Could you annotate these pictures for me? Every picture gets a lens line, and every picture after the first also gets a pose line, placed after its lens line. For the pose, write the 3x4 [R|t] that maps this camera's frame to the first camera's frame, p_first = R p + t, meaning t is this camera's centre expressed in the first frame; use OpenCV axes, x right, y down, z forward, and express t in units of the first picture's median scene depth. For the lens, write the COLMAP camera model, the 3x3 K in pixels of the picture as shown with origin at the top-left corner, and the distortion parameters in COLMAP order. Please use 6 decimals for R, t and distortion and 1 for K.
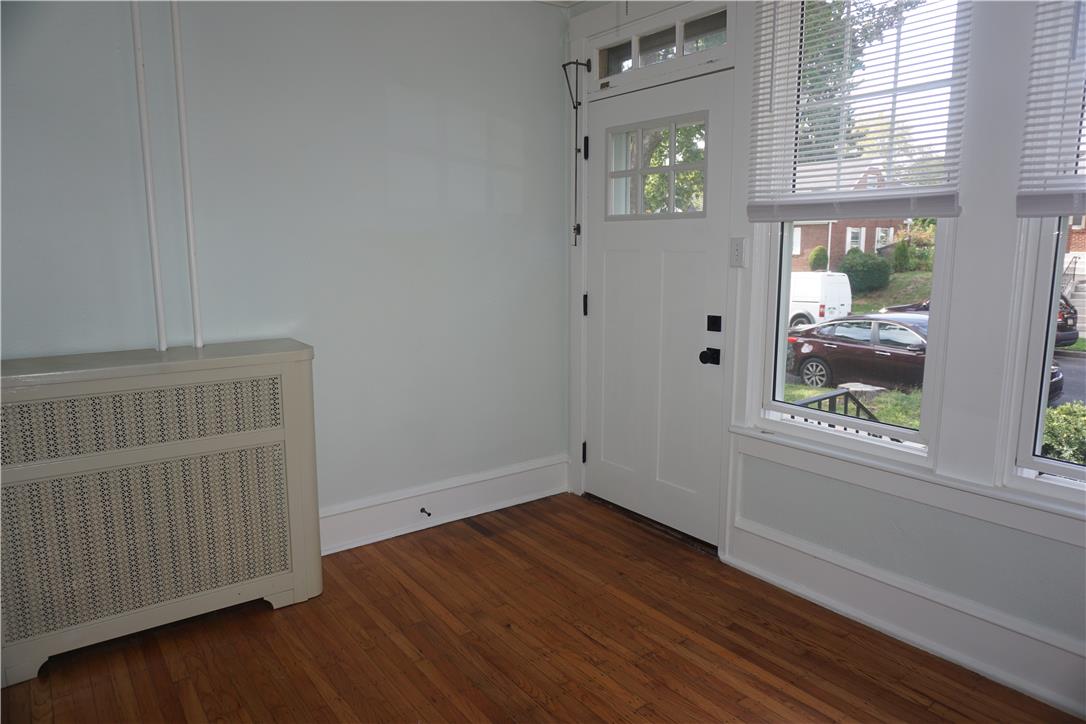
lens RADIAL K [[717.1, 0, 540.7], [0, 717.1, 358.6], [0, 0, 1]] dist [-0.038626, 0.011640]
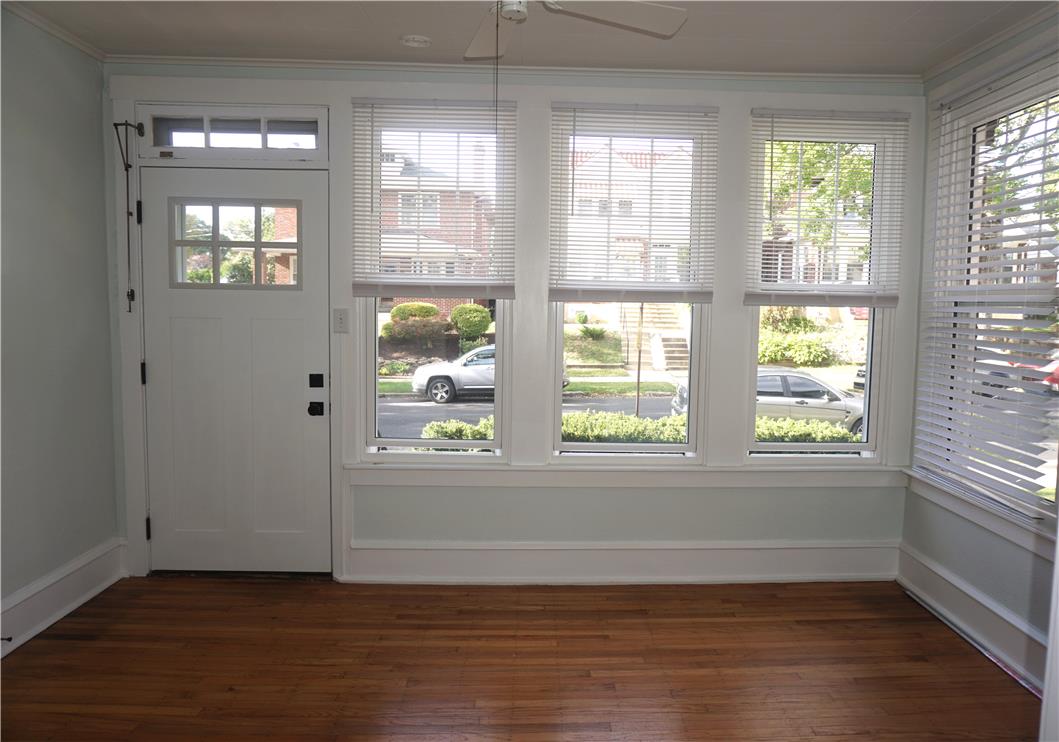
lens RADIAL K [[756.2, 0, 531.6], [0, 756.2, 372.0], [0, 0, 1]] dist [-0.030509, -0.001373]
pose [[0.577994, -0.059764, 0.813850, -0.552840], [0.108338, 0.994106, -0.003940, -0.020179], [-0.808818, 0.090448, 0.581062, -0.003196]]
